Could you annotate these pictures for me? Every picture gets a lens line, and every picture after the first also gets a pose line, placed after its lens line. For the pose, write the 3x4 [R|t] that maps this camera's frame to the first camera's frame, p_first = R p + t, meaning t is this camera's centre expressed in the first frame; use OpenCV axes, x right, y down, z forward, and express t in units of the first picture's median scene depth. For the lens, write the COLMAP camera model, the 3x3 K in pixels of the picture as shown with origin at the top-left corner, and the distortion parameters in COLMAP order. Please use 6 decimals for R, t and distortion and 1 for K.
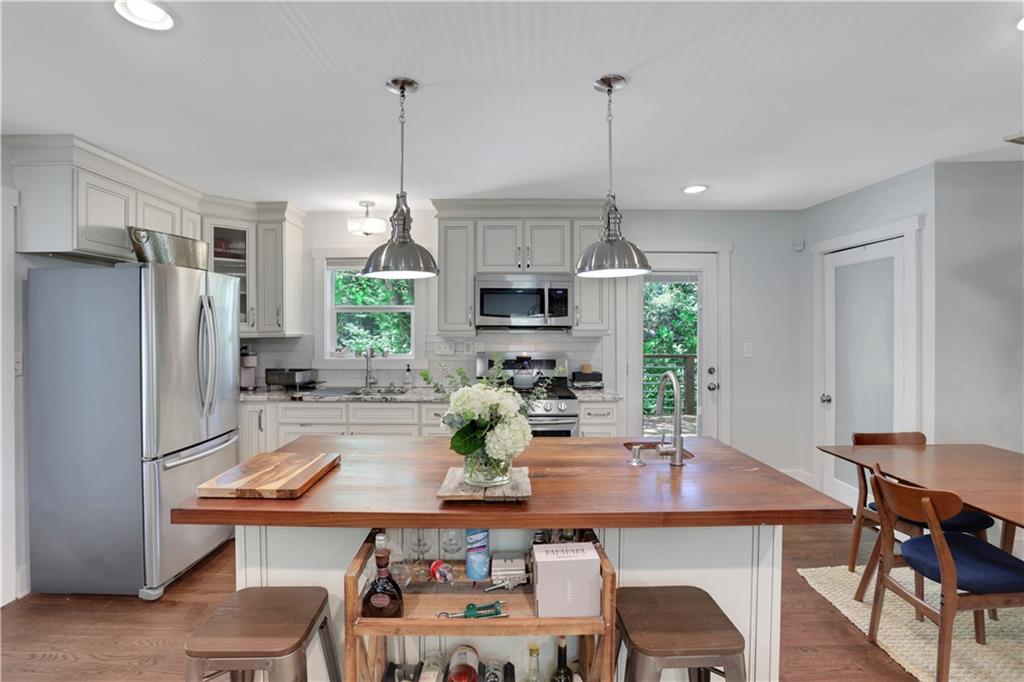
lens RADIAL K [[479.3, 0, 494.9], [0, 479.3, 327.2], [0, 0, 1]] dist [-0.033179, 0.006117]
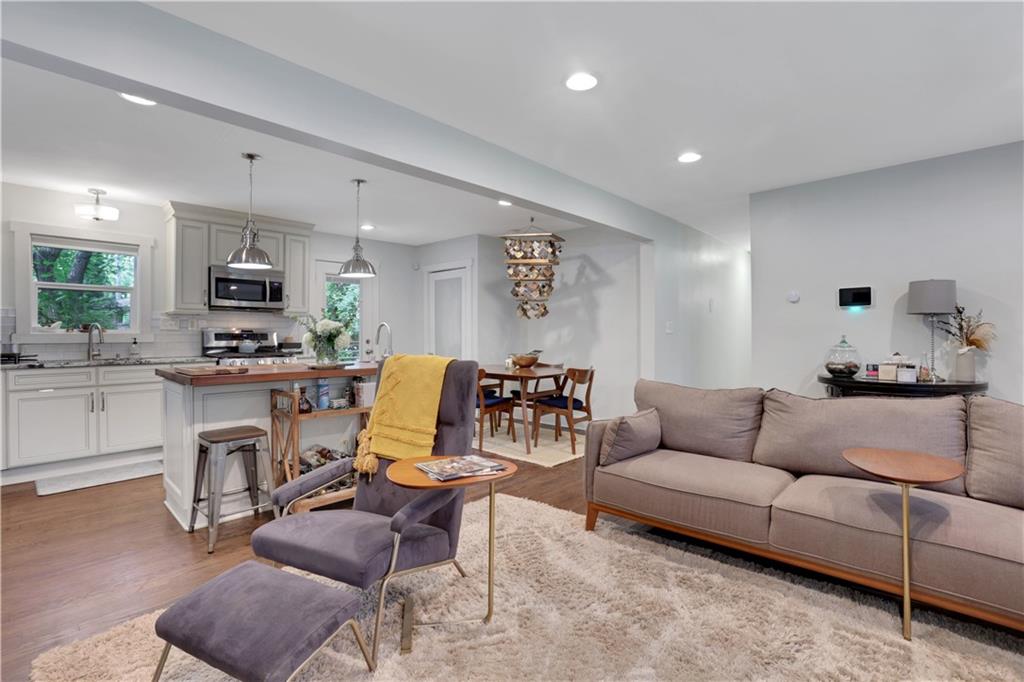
lens RADIAL K [[514.1, 0, 513.7], [0, 514.1, 330.2], [0, 0, 1]] dist [-0.021496, 0.011265]
pose [[0.670770, 0.005074, 0.741648, -0.507296], [0.003931, 0.999938, -0.010396, 0.080192], [-0.741655, 0.009889, 0.670708, -0.519631]]
